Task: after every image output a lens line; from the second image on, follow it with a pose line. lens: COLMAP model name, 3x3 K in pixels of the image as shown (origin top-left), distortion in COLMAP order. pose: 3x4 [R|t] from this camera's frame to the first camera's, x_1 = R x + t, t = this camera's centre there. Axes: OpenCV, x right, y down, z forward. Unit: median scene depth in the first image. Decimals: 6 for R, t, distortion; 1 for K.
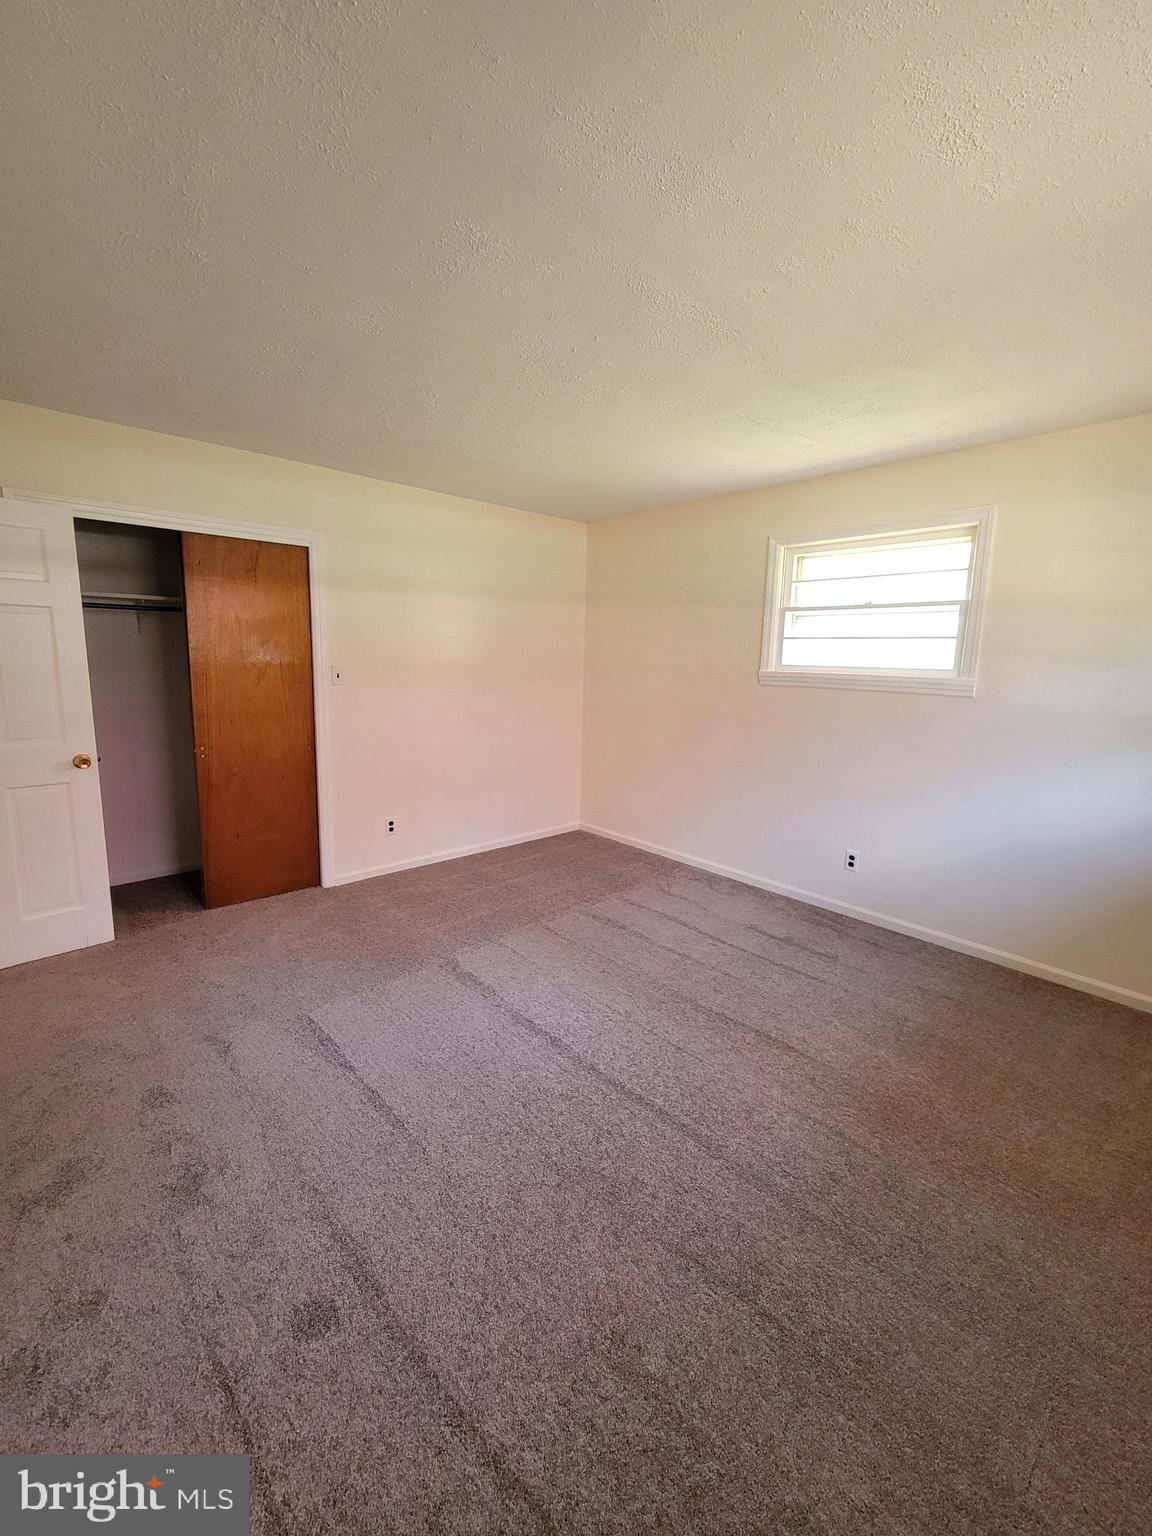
lens RADIAL K [[627.3, 0, 568.6], [0, 627.3, 764.2], [0, 0, 1]] dist [-0.000019, -0.003055]
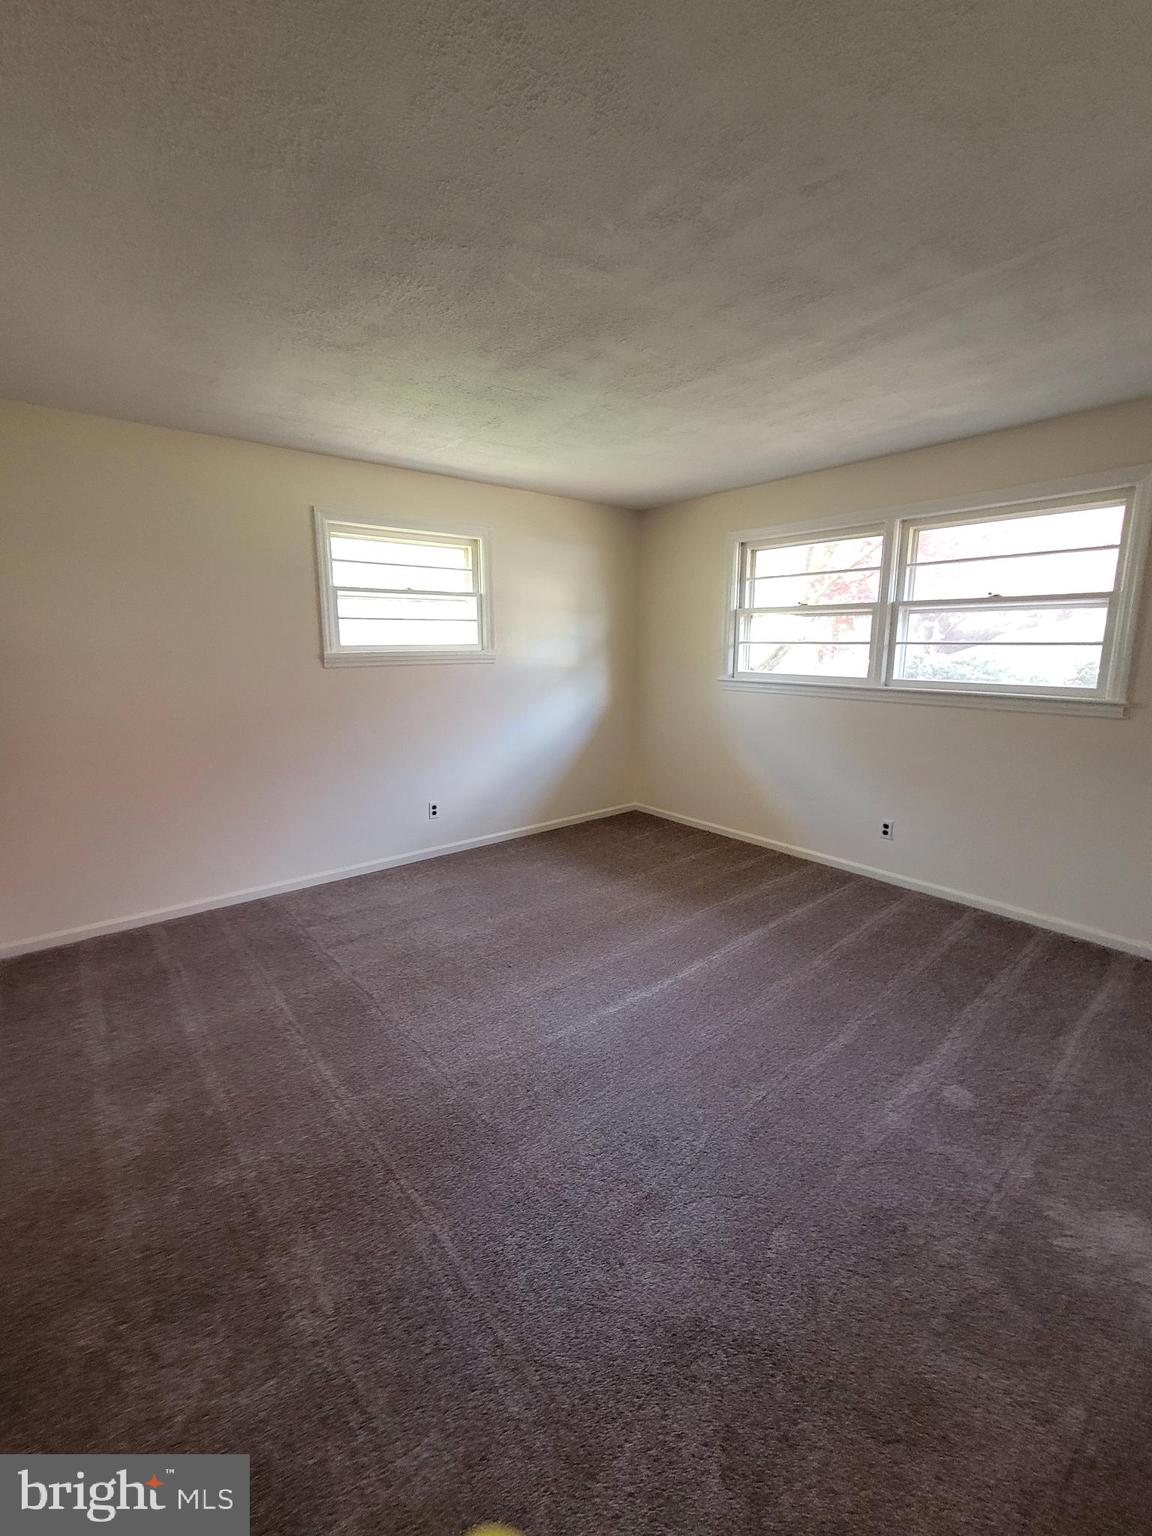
lens RADIAL K [[627.3, 0, 578.0], [0, 627.3, 759.1], [0, 0, 1]] dist [-0.000019, -0.003055]
pose [[0.047807, -0.210965, 0.976324, -0.637419], [0.175584, 0.963996, 0.199704, -0.120673], [-0.983303, 0.161879, 0.083127, 0.595978]]
